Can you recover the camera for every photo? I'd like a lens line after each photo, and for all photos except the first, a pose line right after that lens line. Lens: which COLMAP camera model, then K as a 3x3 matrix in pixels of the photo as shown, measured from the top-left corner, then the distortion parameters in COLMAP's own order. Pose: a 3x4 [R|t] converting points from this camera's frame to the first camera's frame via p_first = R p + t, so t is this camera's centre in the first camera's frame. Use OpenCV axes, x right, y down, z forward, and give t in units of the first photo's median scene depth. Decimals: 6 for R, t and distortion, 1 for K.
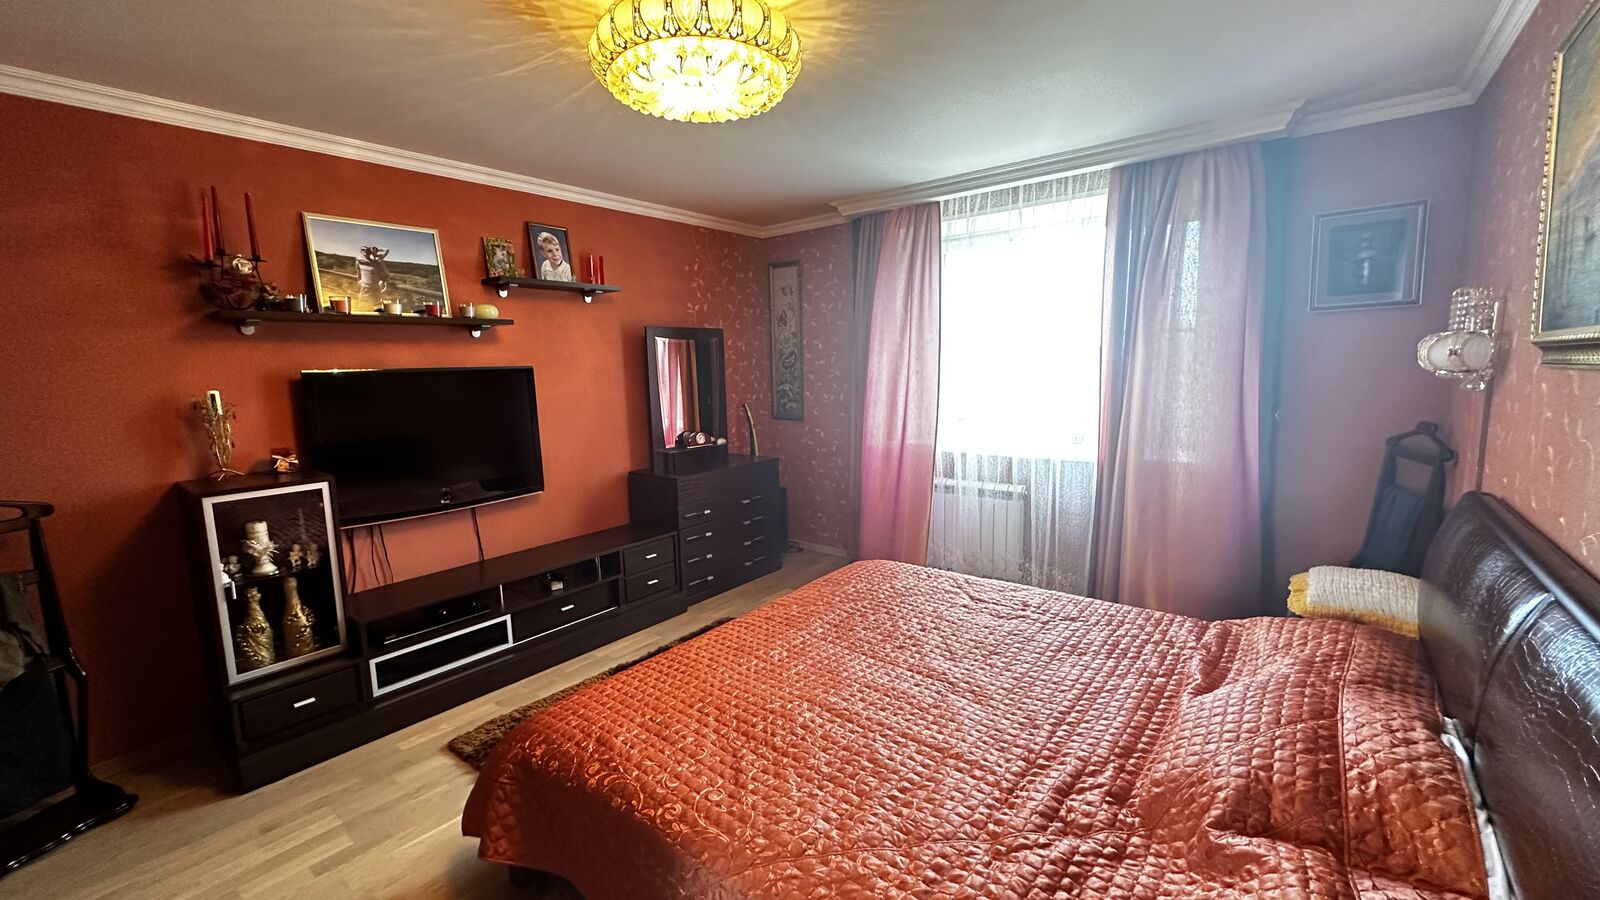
lens RADIAL K [[638.4, 0, 800.2], [0, 638.4, 448.6], [0, 0, 1]] dist [-0.004561, 0.001086]
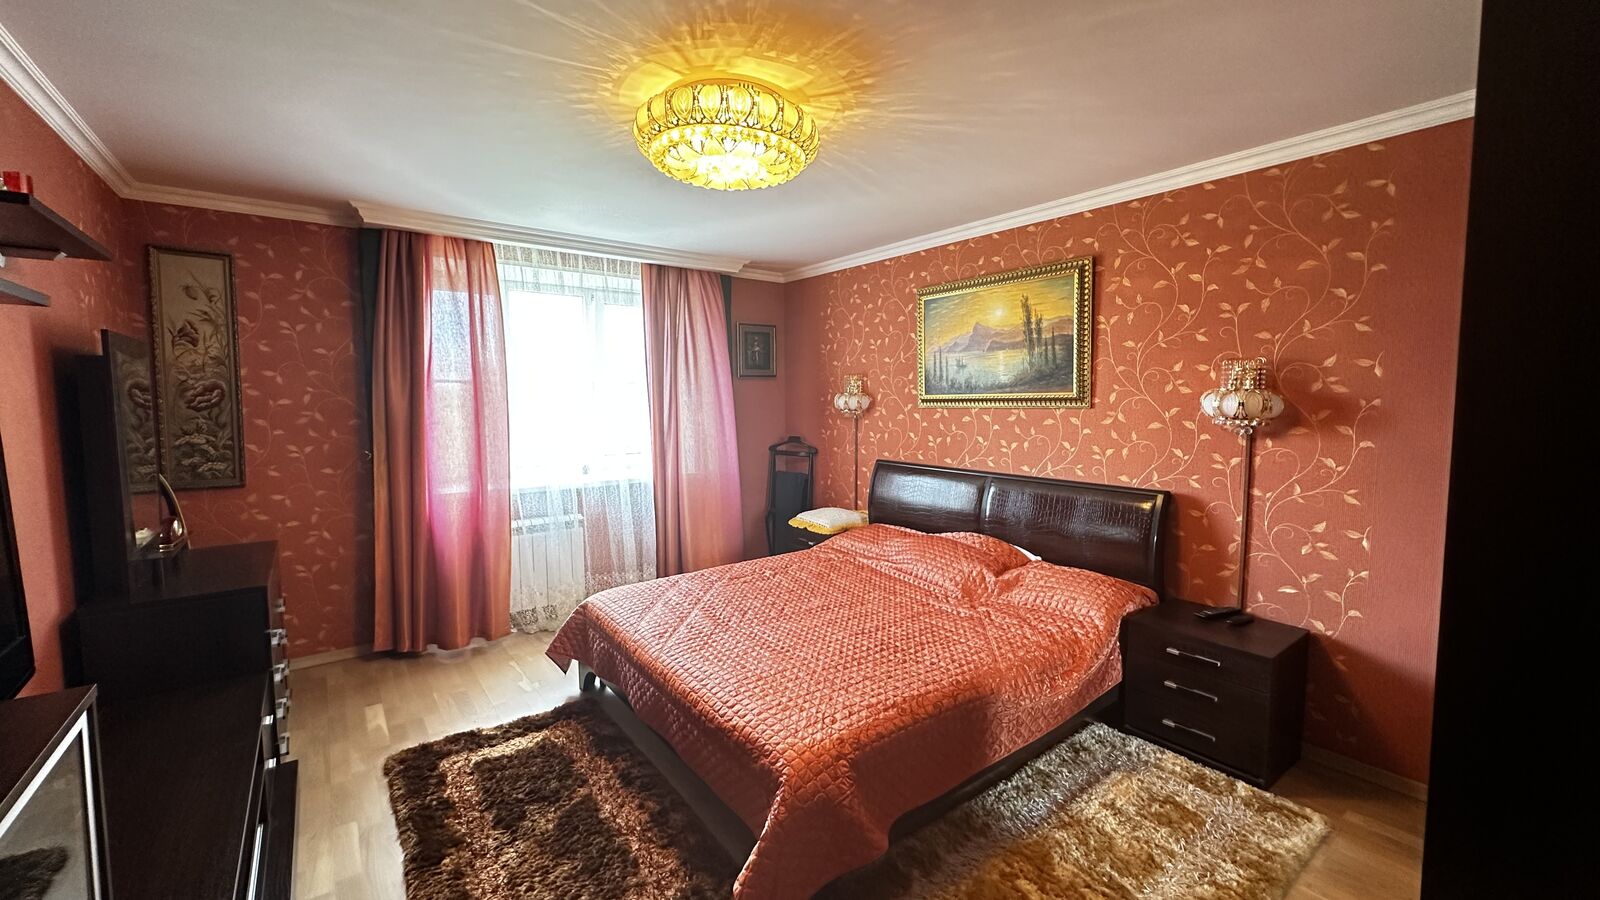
lens RADIAL K [[638.4, 0, 801.2], [0, 638.4, 443.0], [0, 0, 1]] dist [-0.004561, 0.001086]
pose [[0.237685, -0.043947, 0.970348, -0.643332], [0.127616, 0.991730, 0.013656, -0.030781], [-0.962923, 0.120586, 0.241327, 0.332580]]
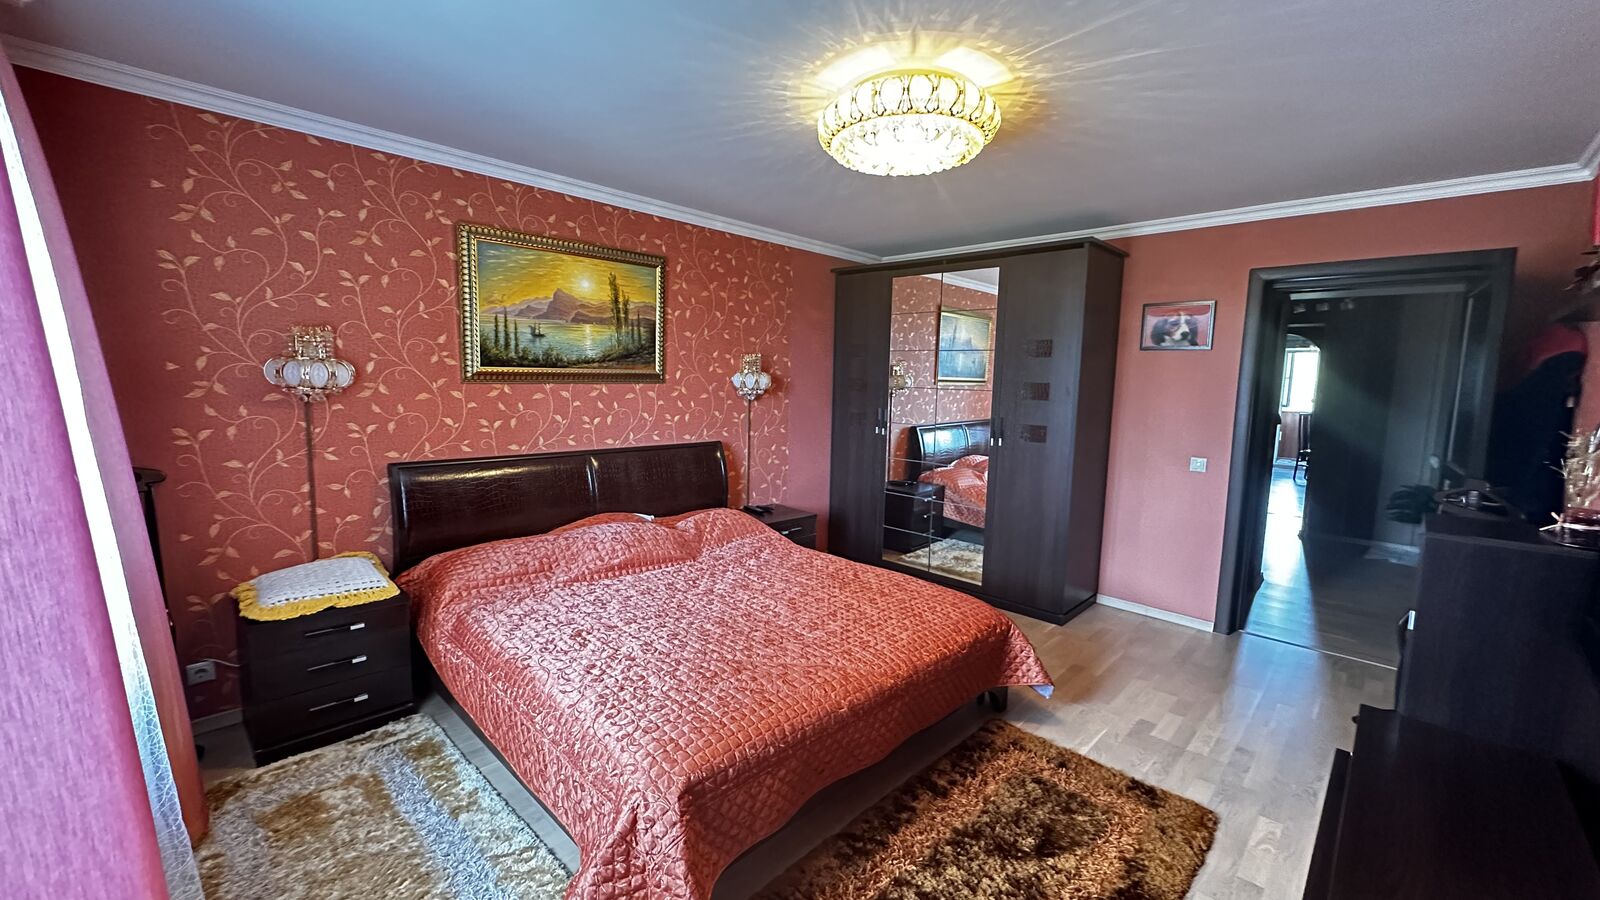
lens RADIAL K [[638.4, 0, 791.0], [0, 638.4, 443.6], [0, 0, 1]] dist [-0.004561, 0.001086]
pose [[-0.995785, -0.004191, 0.091621, -0.027784], [0.017278, 0.972498, 0.232269, -0.156483], [-0.090075, 0.232873, -0.968327, 1.158698]]
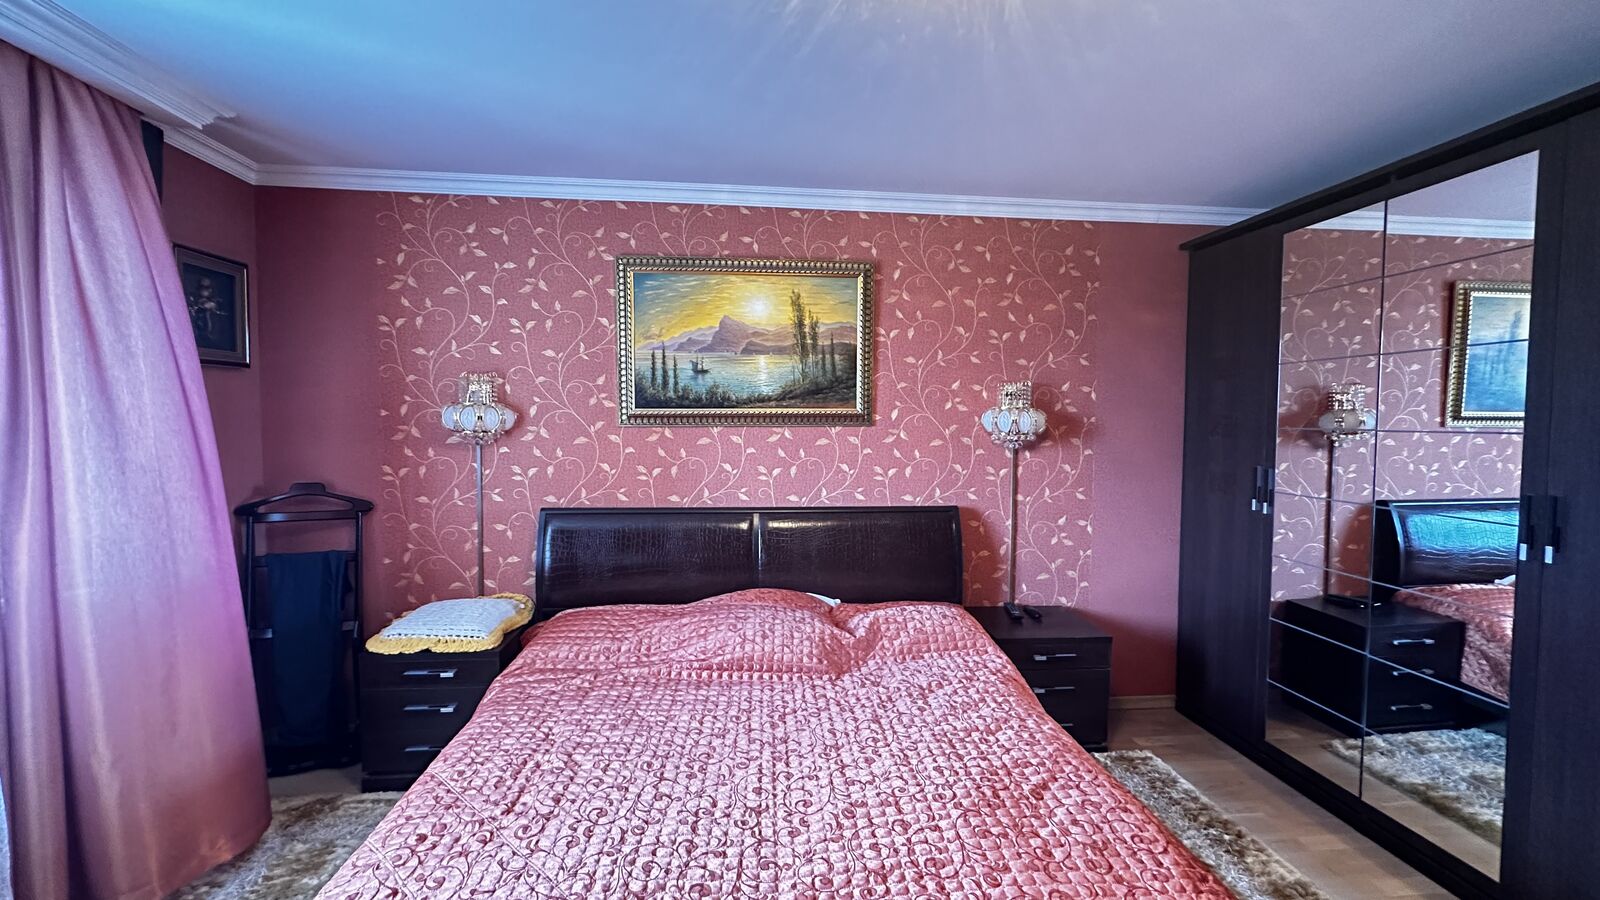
lens RADIAL K [[681.3, 0, 784.3], [0, 681.3, 437.2], [0, 0, 1]] dist [0.000230, 0.001189]
pose [[-0.709572, -0.005378, 0.704613, -0.242137], [0.105929, 0.987793, 0.114214, -0.108791], [-0.696625, 0.155682, -0.700340, 0.823083]]
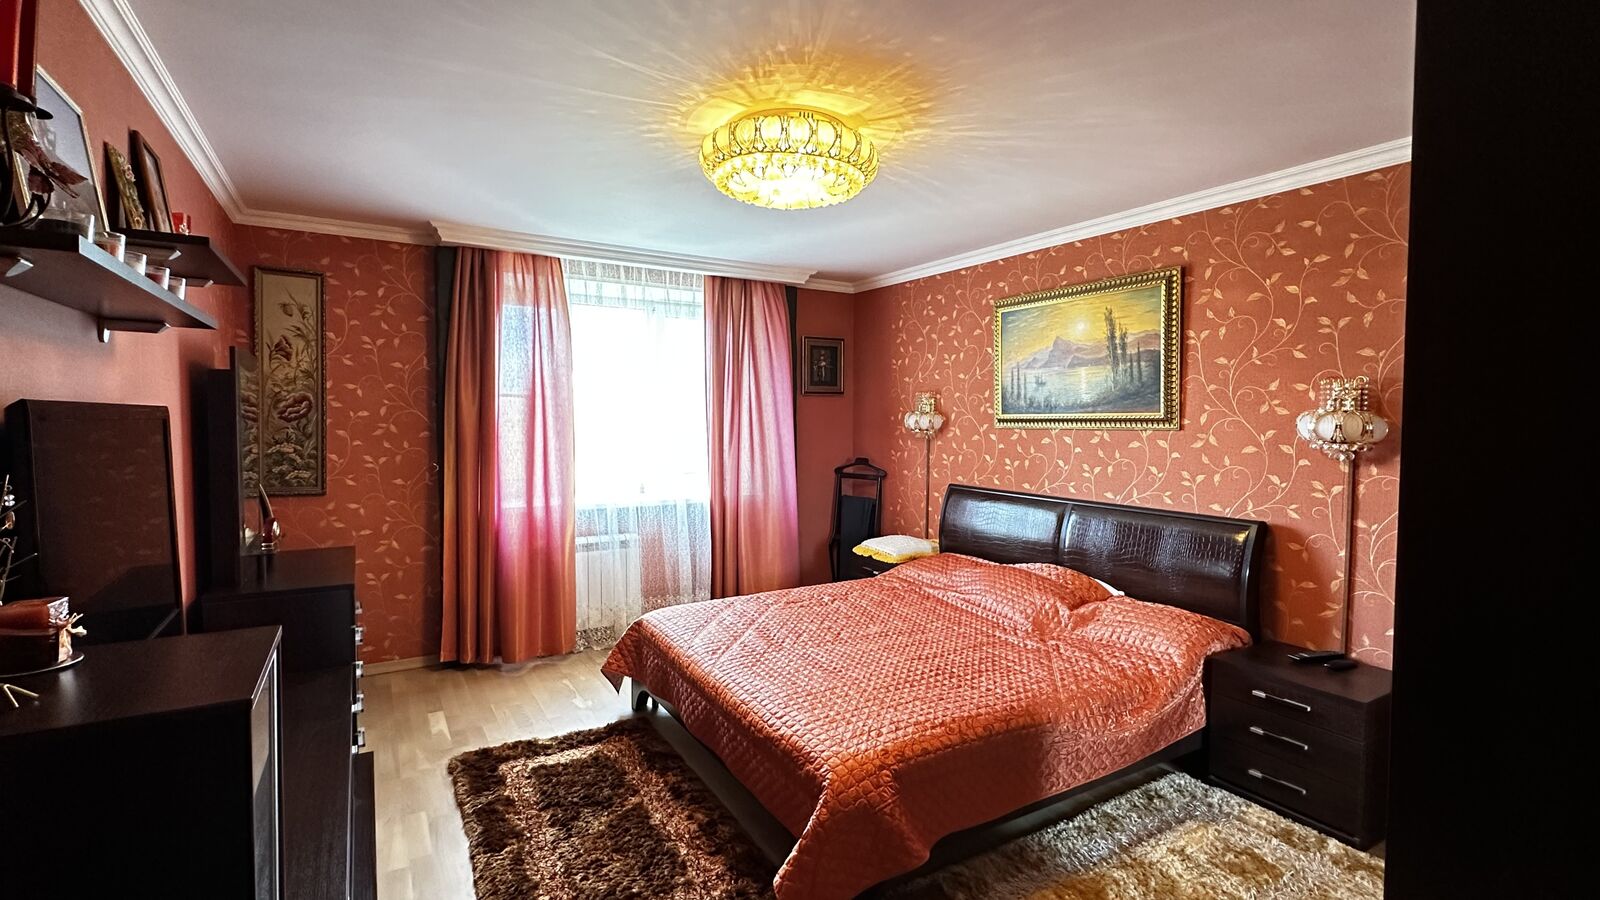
lens RADIAL K [[735.1, 0, 799.6], [0, 735.1, 443.5], [0, 0, 1]] dist [-0.000671, 0.000092]
pose [[0.344796, -0.004405, 0.938667, -0.728406], [0.108942, 0.993419, -0.035356, -0.018737], [-0.932334, 0.114451, 0.343006, 0.287784]]
